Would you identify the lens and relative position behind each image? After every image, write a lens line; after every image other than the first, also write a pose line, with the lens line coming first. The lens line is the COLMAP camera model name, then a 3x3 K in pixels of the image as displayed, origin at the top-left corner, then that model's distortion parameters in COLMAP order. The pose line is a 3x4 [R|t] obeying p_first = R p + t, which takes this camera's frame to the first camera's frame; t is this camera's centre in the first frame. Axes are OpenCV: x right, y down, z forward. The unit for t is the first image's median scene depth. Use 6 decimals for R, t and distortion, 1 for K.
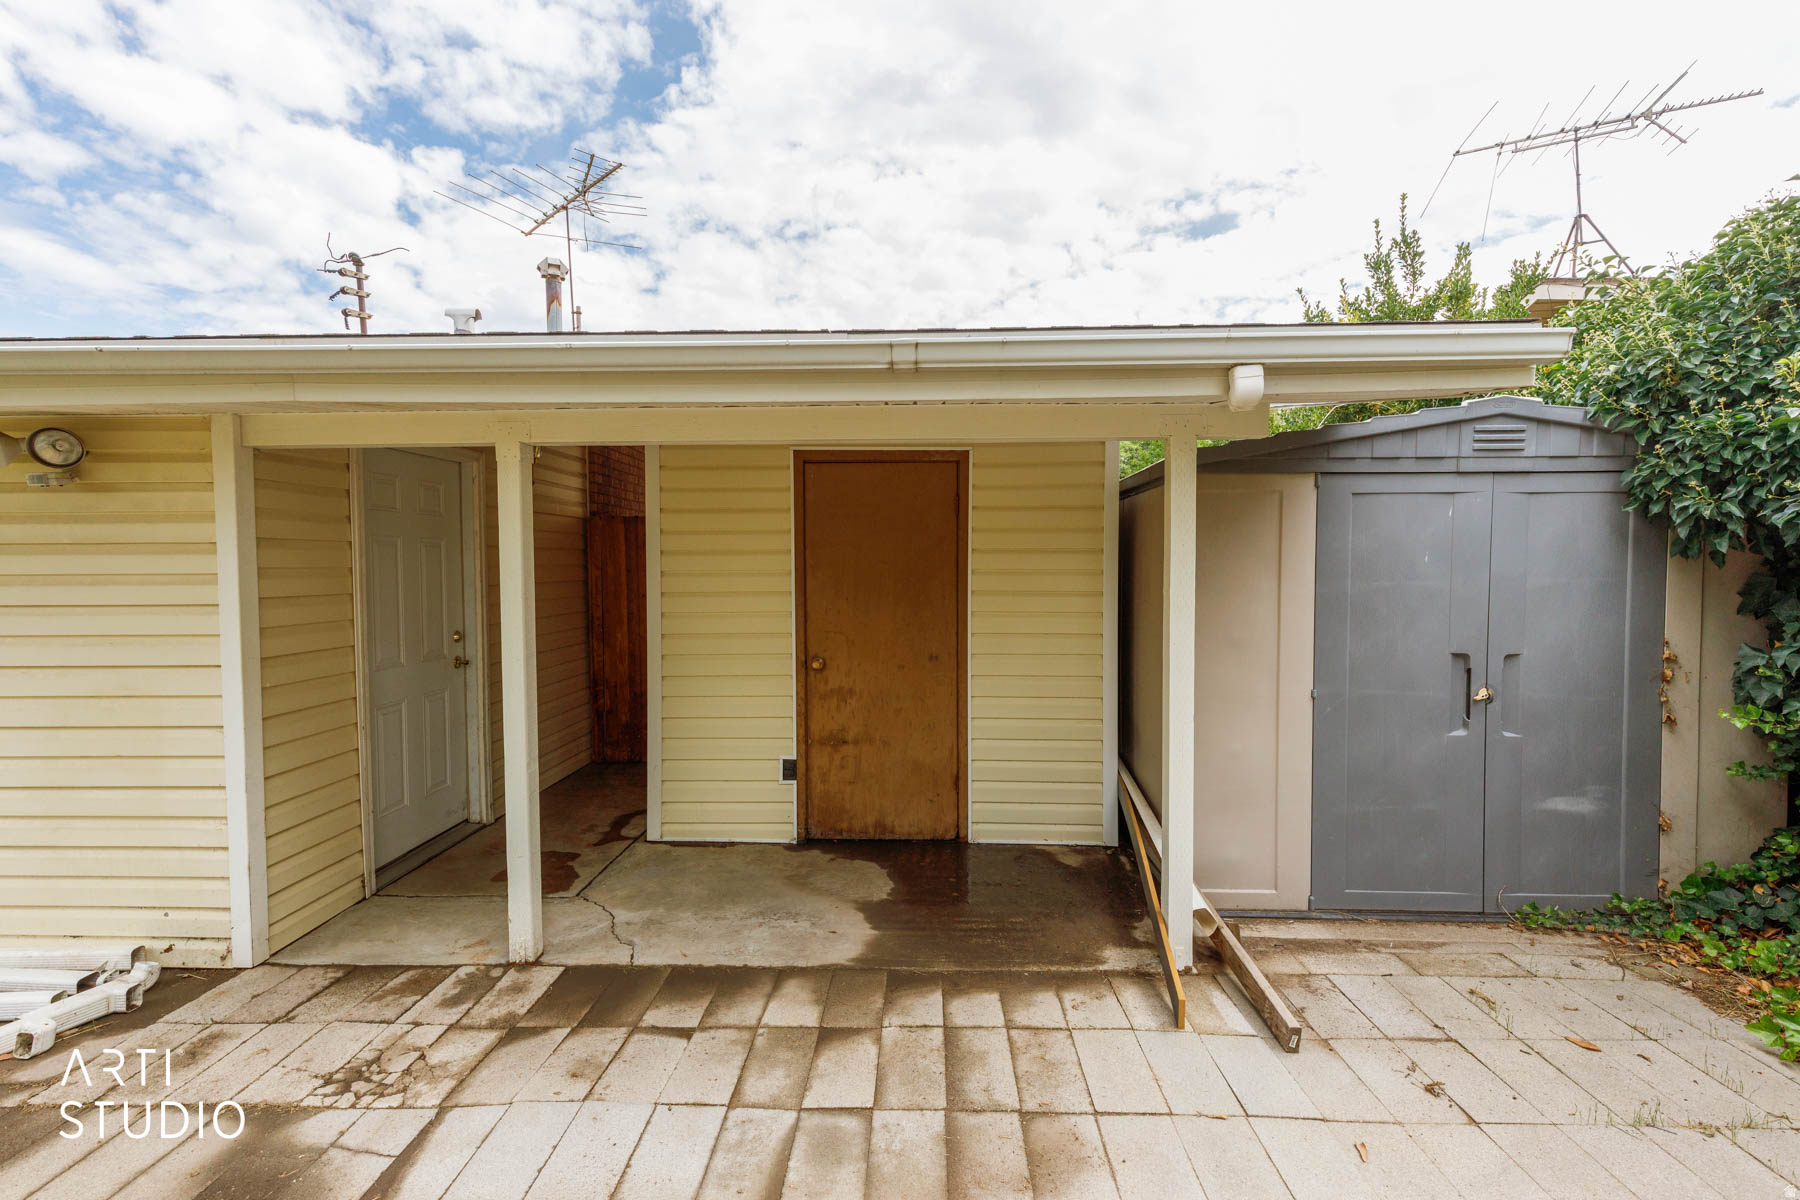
lens RADIAL K [[804.1, 0, 900.0], [0, 804.1, 600.0], [0, 0, 1]] dist [0.008073, -0.000231]
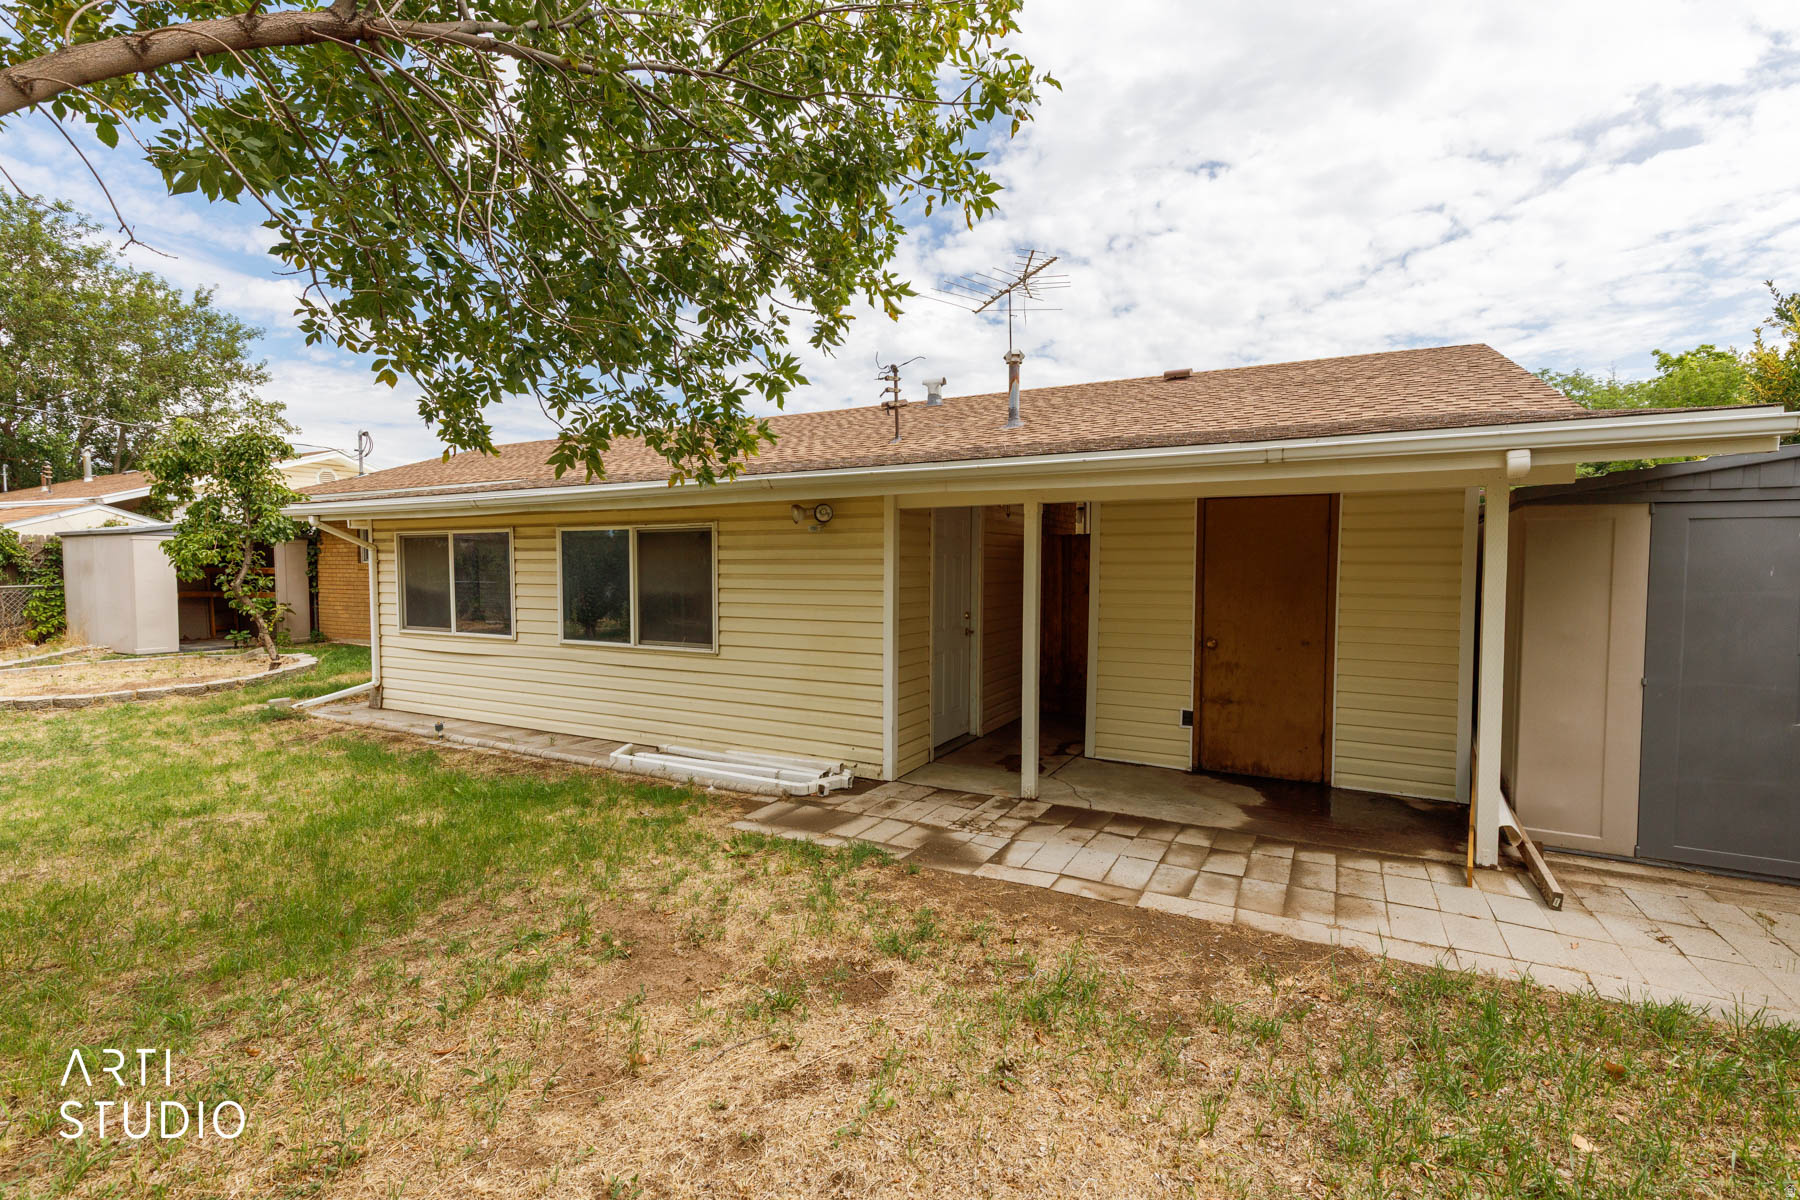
lens RADIAL K [[804.1, 0, 900.0], [0, 804.1, 600.0], [0, 0, 1]] dist [0.008073, -0.000231]
pose [[0.894744, 0.025954, -0.445825, 0.050738], [-0.027276, 0.999622, 0.003453, 0.020793], [0.445746, 0.009071, 0.895113, -0.711784]]
